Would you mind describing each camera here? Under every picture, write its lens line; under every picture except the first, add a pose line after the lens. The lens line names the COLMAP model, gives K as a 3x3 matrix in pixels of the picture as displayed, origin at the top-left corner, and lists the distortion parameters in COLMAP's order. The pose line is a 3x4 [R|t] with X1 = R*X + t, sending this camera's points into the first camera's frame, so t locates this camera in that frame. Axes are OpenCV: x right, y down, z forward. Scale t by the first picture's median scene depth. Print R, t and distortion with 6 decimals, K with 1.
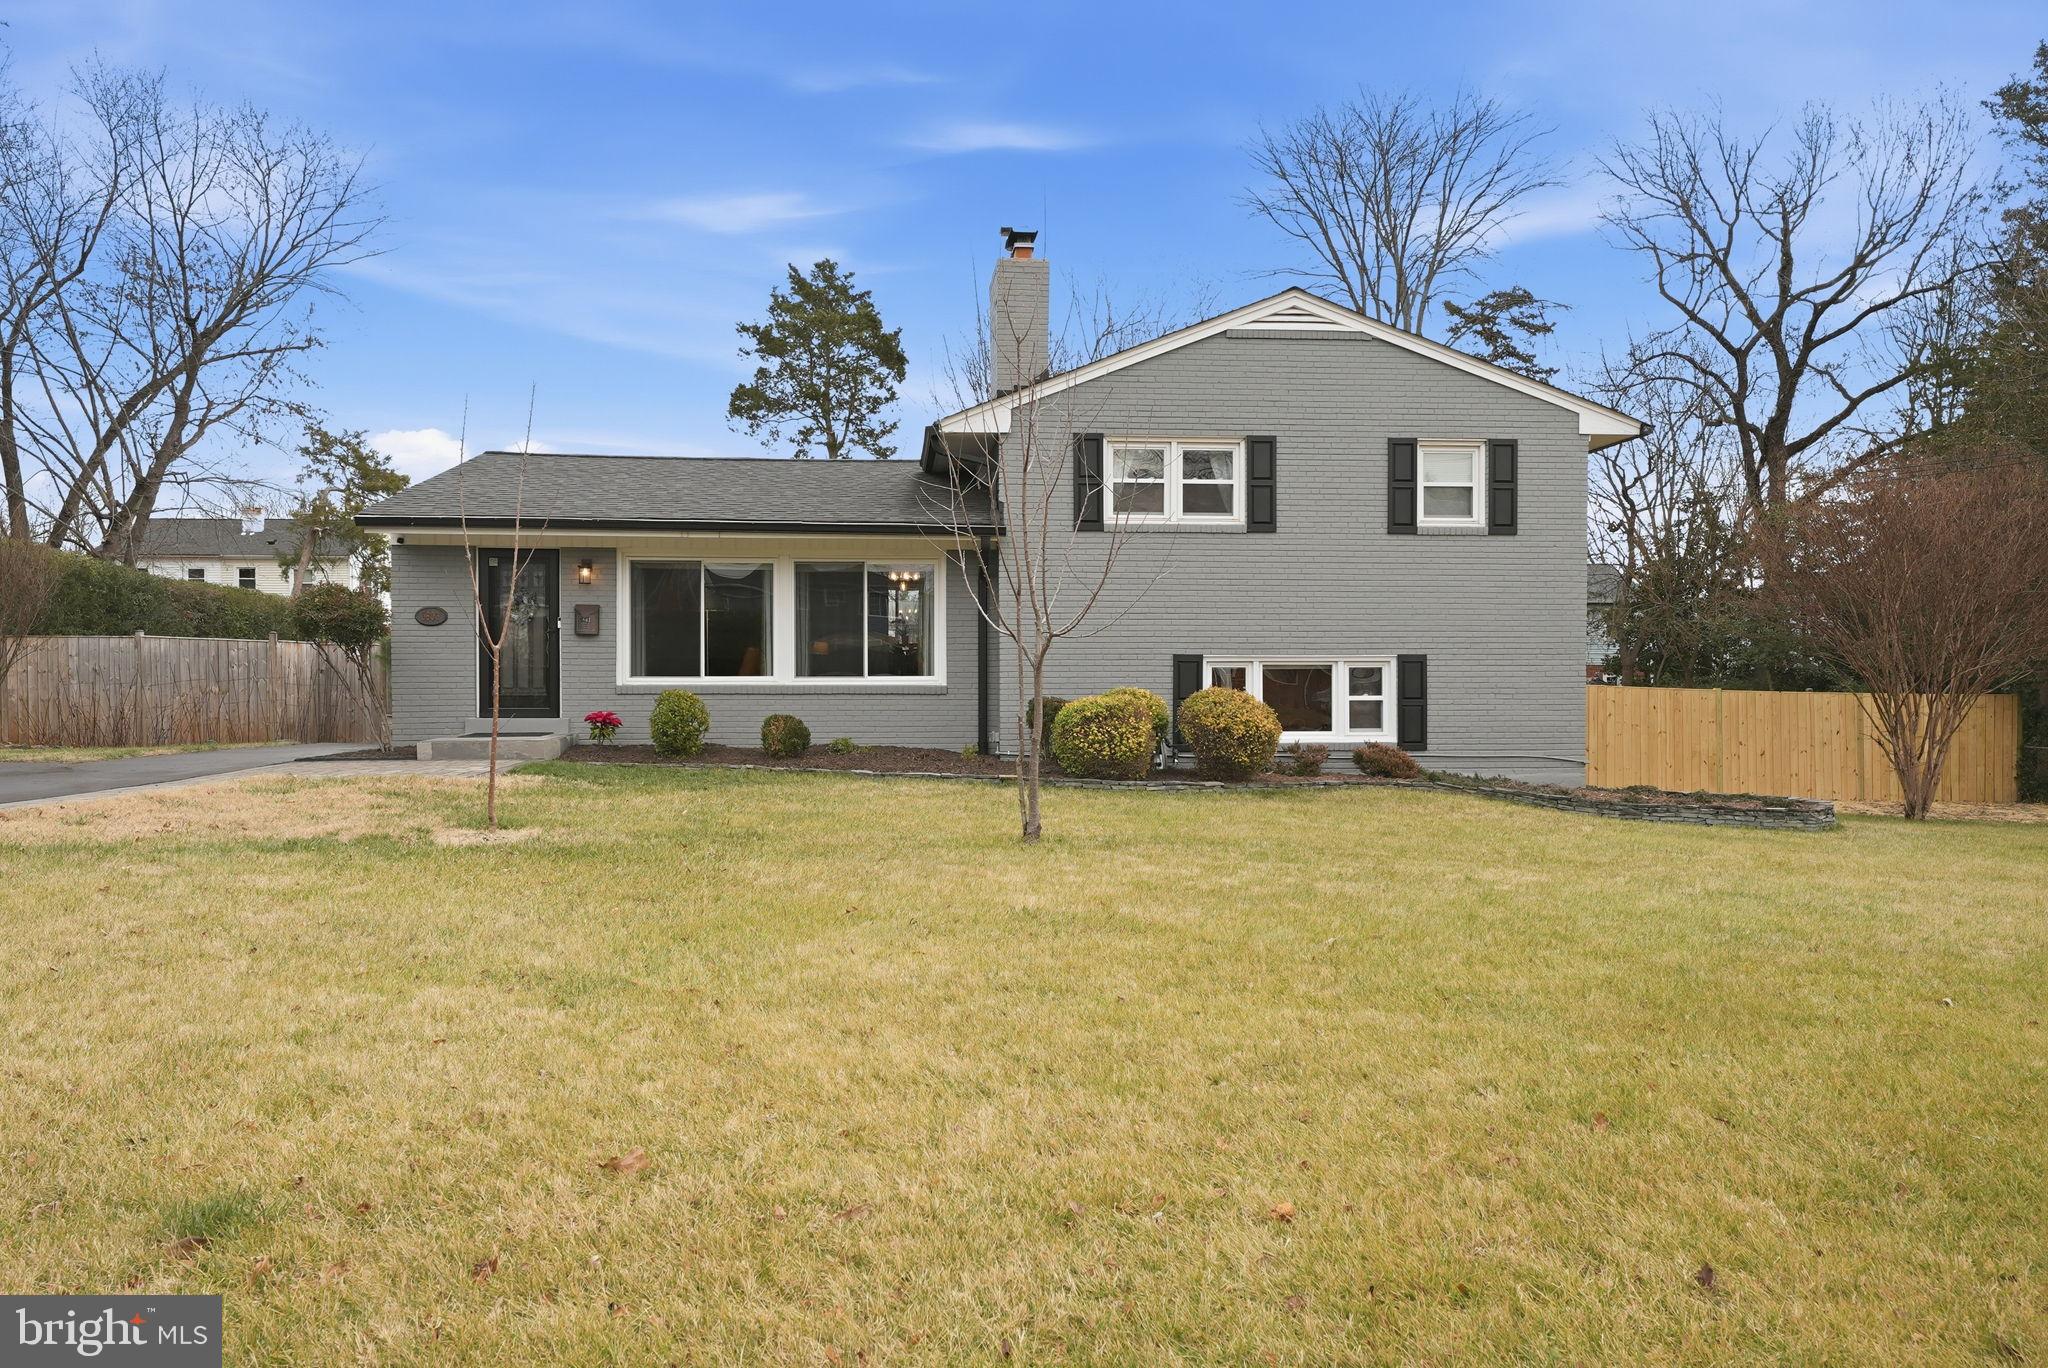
lens RADIAL K [[1180.7, 0, 1022.4], [0, 1180.7, 686.0], [0, 0, 1]] dist [0.024682, -0.000216]
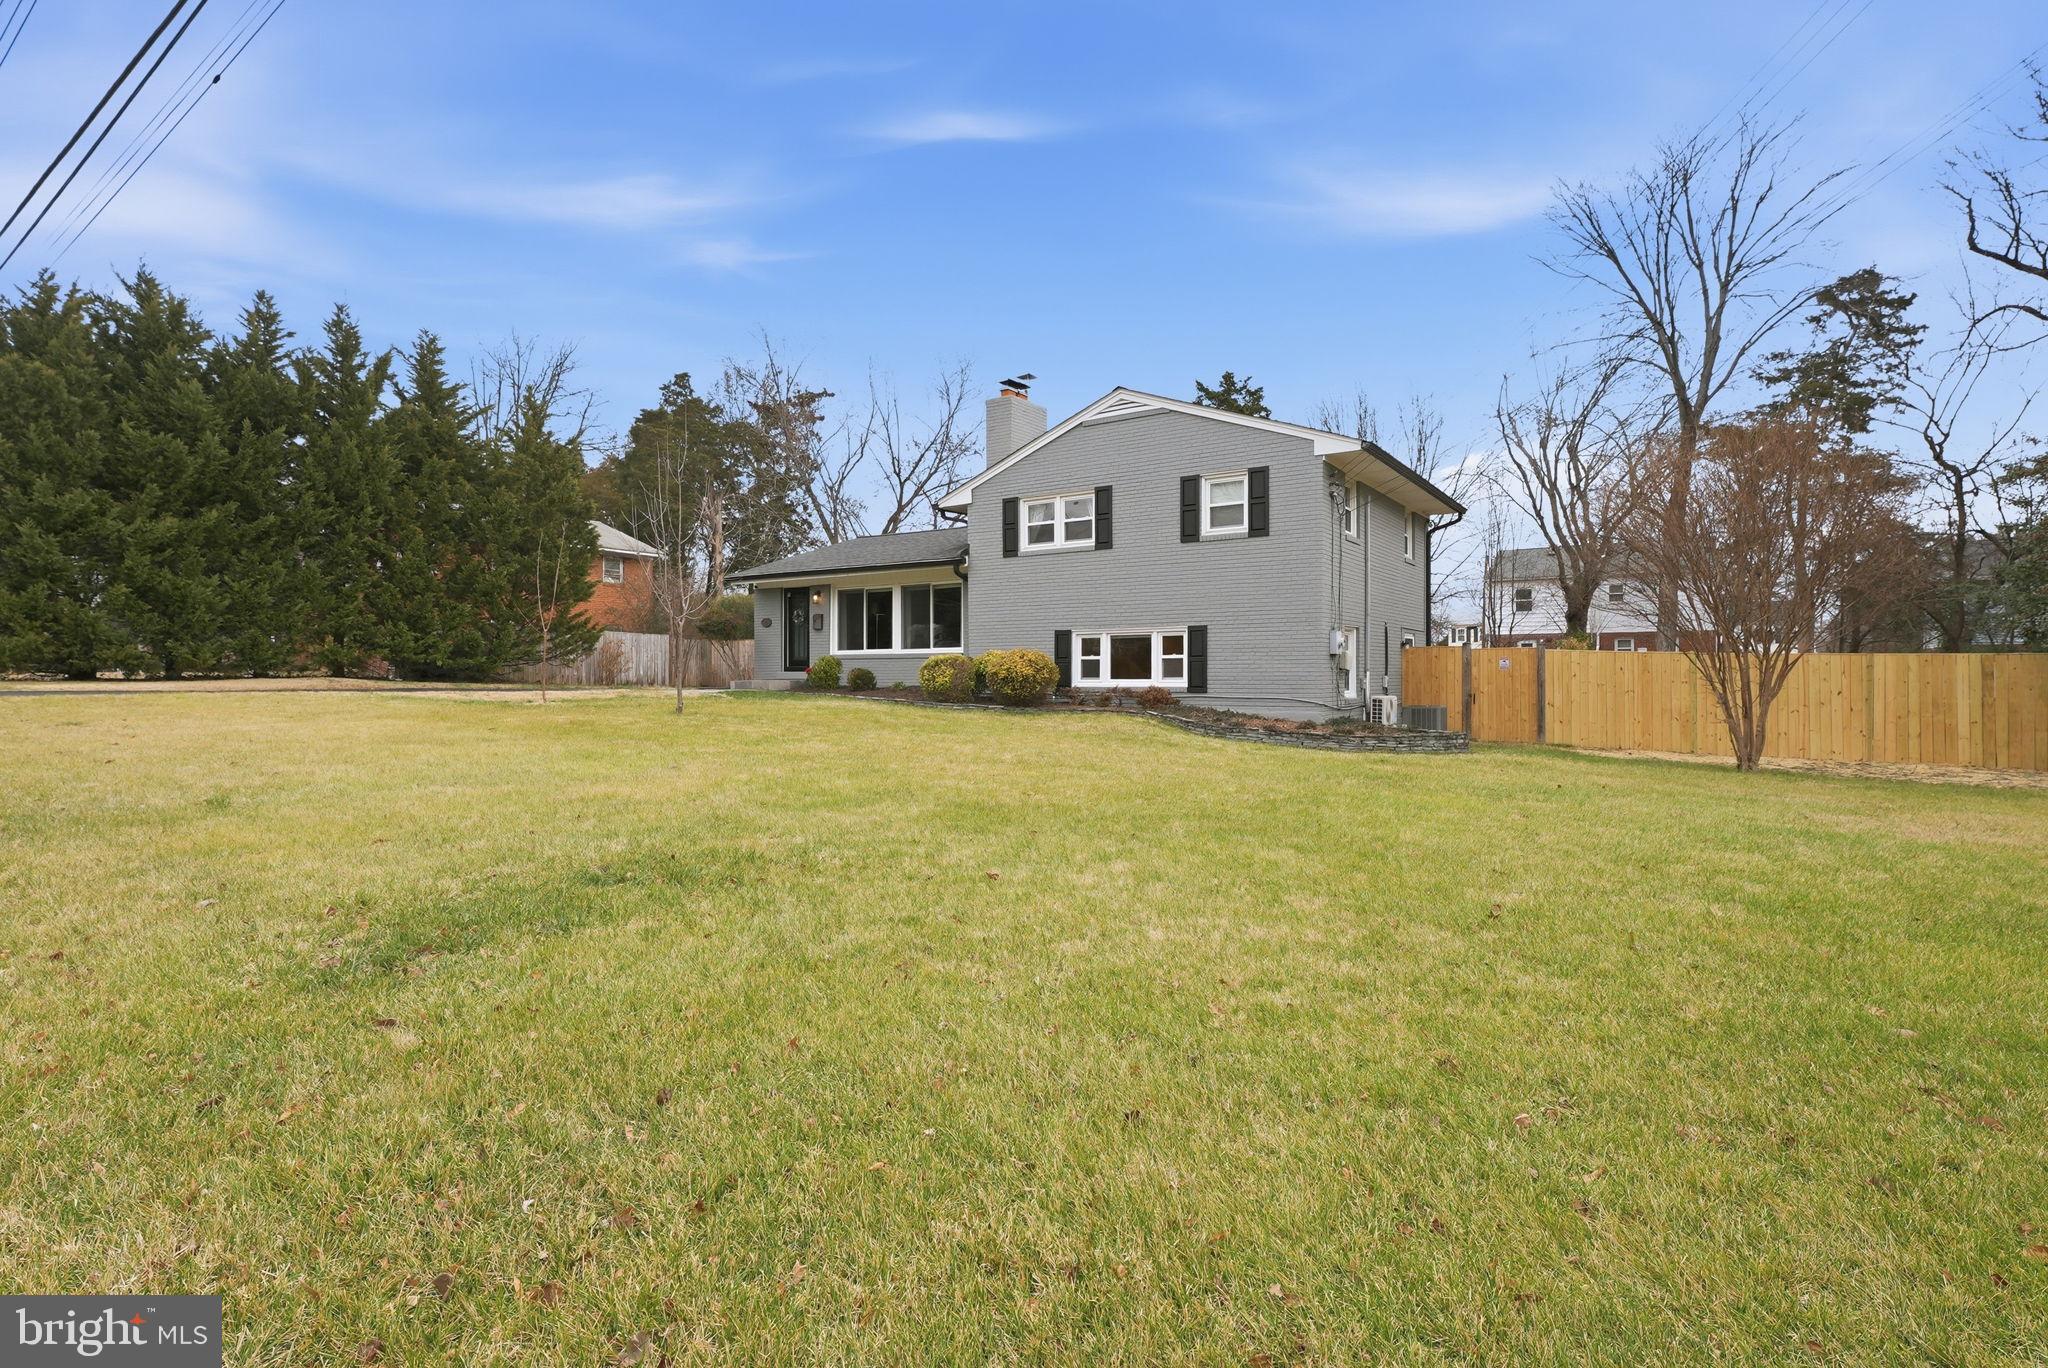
lens RADIAL K [[861.2, 0, 1037.3], [0, 861.2, 672.9], [0, 0, 1]] dist [-0.021896, 0.002199]
pose [[0.821623, 0.000123, -0.570032, 0.759724], [0.001003, 0.999998, 0.001661, 0.028235], [0.570031, -0.001936, 0.821621, 0.033215]]
